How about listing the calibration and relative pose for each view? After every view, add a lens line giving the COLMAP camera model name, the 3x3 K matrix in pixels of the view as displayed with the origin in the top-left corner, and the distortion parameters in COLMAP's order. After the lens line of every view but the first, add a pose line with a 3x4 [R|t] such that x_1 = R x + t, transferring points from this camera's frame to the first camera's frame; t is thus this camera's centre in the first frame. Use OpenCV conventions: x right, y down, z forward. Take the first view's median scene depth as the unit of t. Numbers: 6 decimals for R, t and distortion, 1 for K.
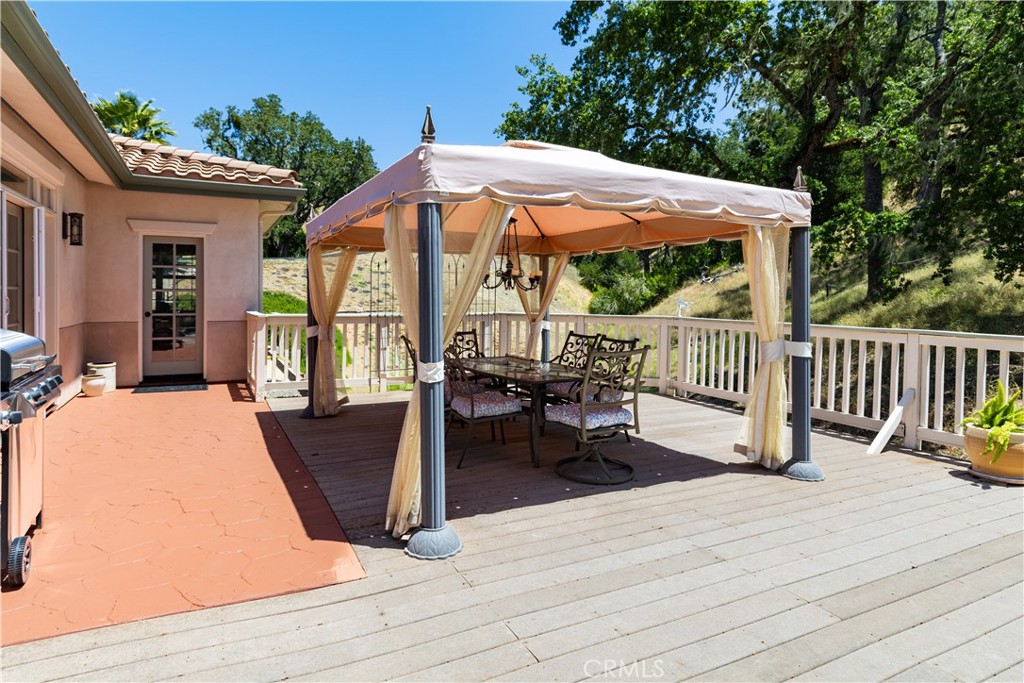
lens RADIAL K [[571.0, 0, 442.3], [0, 571.0, 306.1], [0, 0, 1]] dist [0.004424, 0.001245]
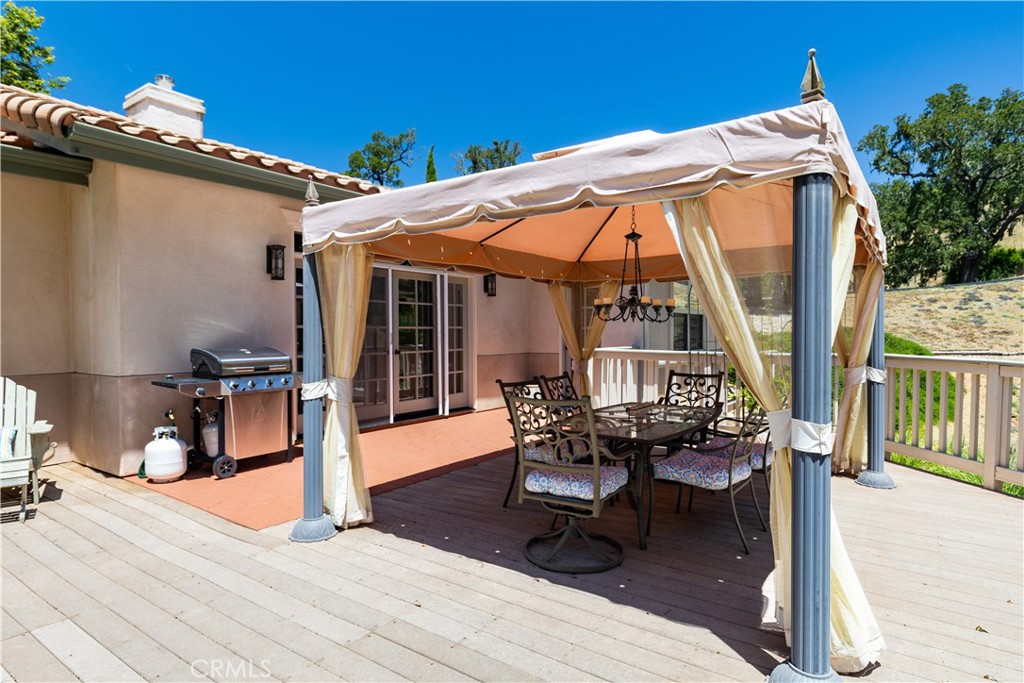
lens RADIAL K [[571.0, 0, 516.1], [0, 571.0, 342.2], [0, 0, 1]] dist [0.004424, 0.001245]
pose [[0.507118, 0.009148, -0.861828, 0.600818], [-0.012487, 0.999917, 0.003266, 0.000203], [0.861786, 0.009106, 0.507190, 0.359099]]
